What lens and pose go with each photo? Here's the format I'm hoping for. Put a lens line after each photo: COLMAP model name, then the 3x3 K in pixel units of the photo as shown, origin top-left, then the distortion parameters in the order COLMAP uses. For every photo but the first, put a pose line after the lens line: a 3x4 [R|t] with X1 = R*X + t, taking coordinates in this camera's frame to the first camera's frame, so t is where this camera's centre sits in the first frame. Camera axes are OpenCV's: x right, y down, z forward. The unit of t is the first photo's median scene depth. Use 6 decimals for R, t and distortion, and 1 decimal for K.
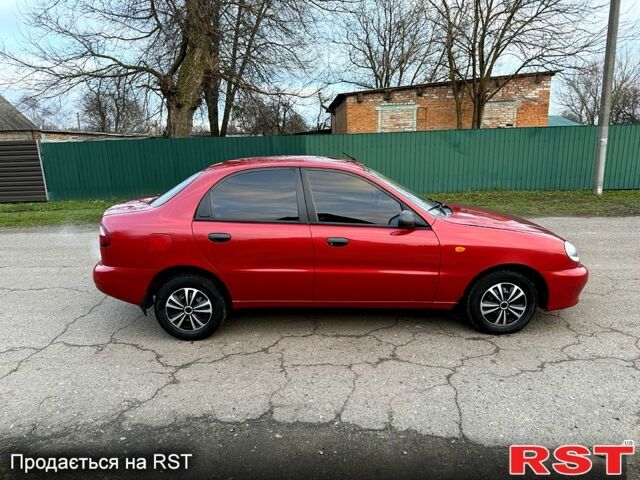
lens RADIAL K [[447.4, 0, 317.1], [0, 447.4, 245.0], [0, 0, 1]] dist [0.069123, -0.103661]
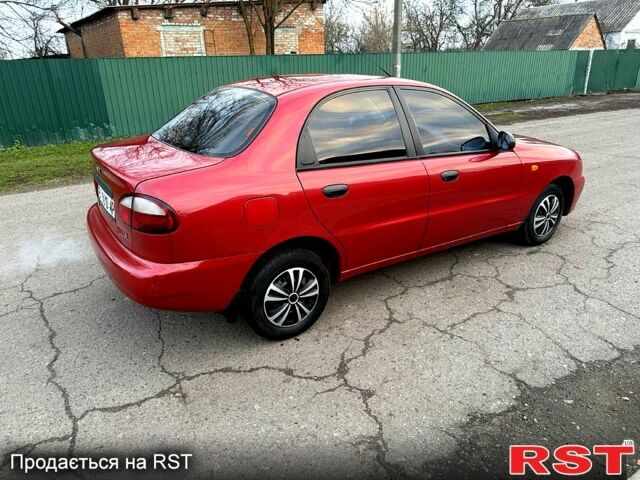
lens RADIAL K [[458.3, 0, 316.1], [0, 458.3, 236.7], [0, 0, 1]] dist [0.061739, -0.096107]
pose [[0.830338, -0.191621, 0.523279, -0.616892], [0.130807, 0.979805, 0.151234, -0.055763], [-0.541691, -0.057127, 0.838634, 0.376296]]
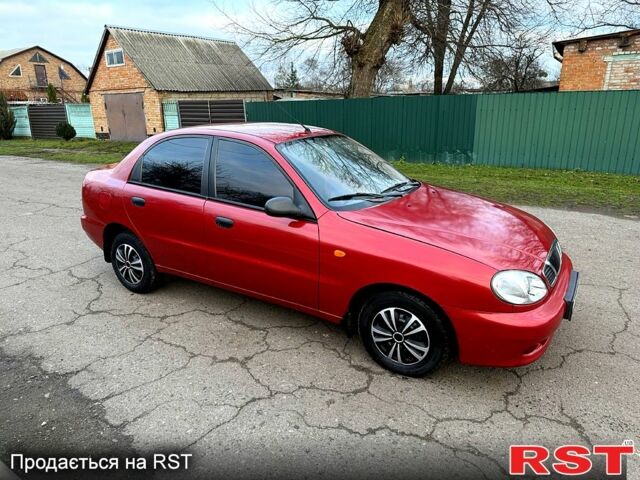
lens RADIAL K [[451.4, 0, 320.0], [0, 451.4, 240.0], [0, 0, 1]] dist [0.049850, -0.067336]
pose [[0.850163, 0.161068, -0.501278, 0.648752], [-0.122969, 0.986471, 0.108412, -0.089683], [0.511958, -0.030526, 0.858468, 0.295486]]
